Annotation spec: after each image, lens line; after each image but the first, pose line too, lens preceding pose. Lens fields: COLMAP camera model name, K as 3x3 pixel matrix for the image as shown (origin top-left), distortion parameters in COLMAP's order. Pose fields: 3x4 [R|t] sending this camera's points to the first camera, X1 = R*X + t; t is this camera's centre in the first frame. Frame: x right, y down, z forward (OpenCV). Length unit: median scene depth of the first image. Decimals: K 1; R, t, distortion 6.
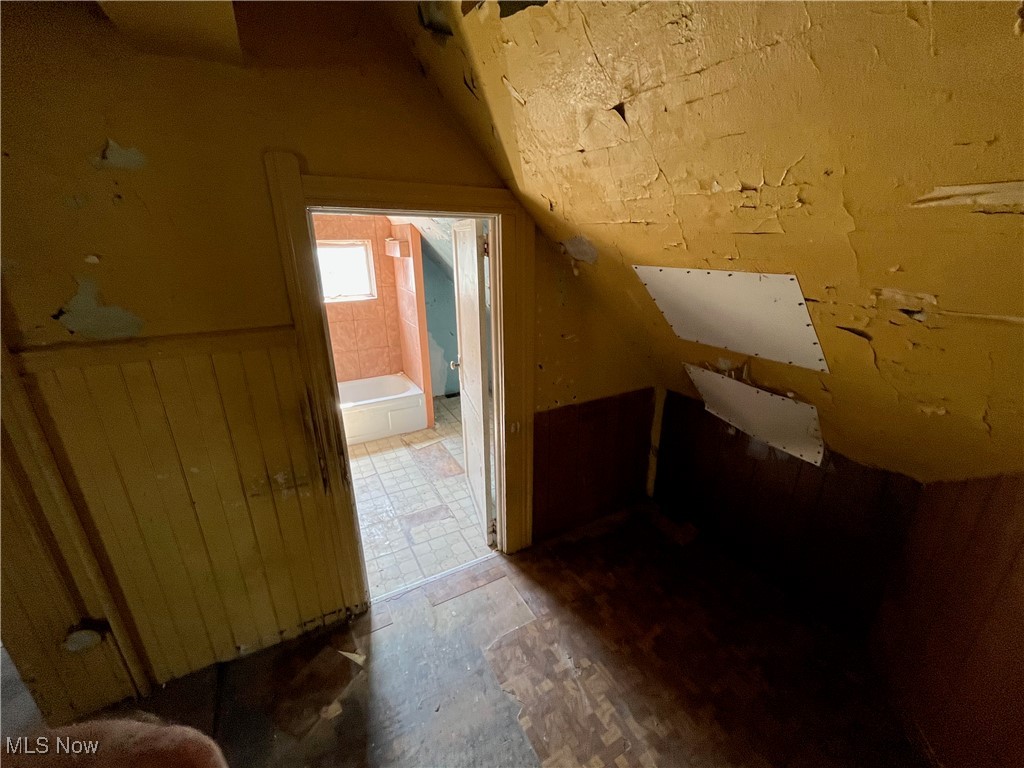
lens RADIAL K [[418.9, 0, 512.0], [0, 418.9, 384.0], [0, 0, 1]] dist [-0.001201, 0.000027]
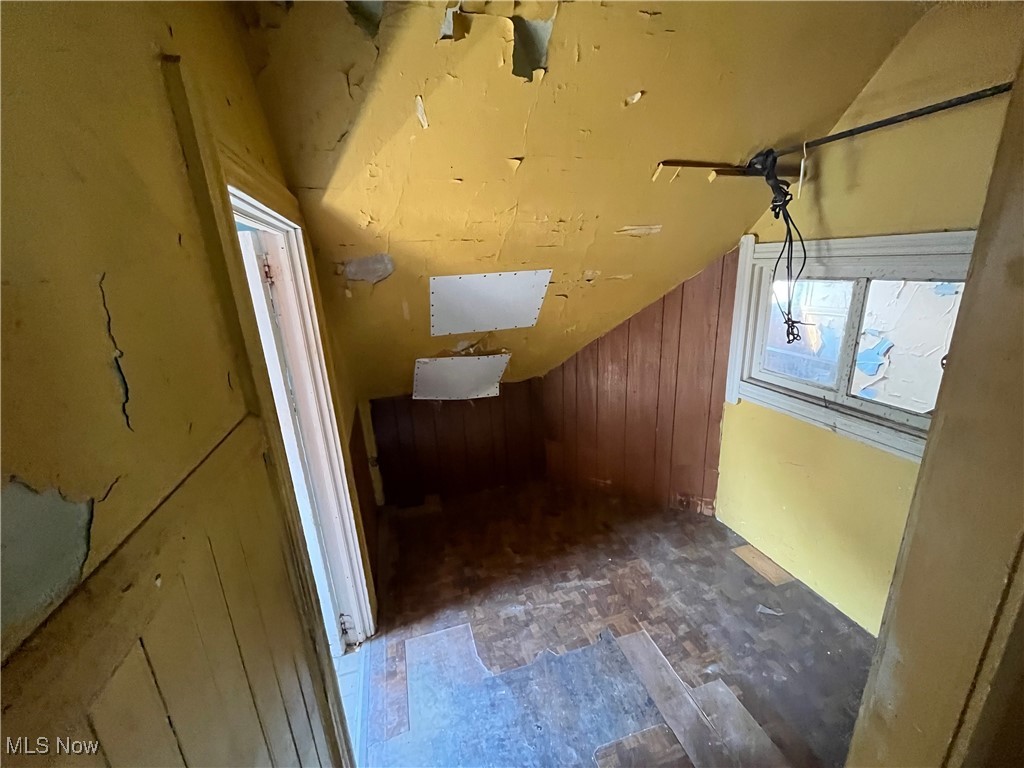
lens RADIAL K [[418.9, 0, 512.0], [0, 418.9, 384.0], [0, 0, 1]] dist [-0.001201, 0.000027]
pose [[0.215261, -0.276154, 0.936697, -0.830692], [0.367451, 0.911597, 0.184311, -0.134520], [-0.904789, 0.304515, 0.297704, 0.504526]]
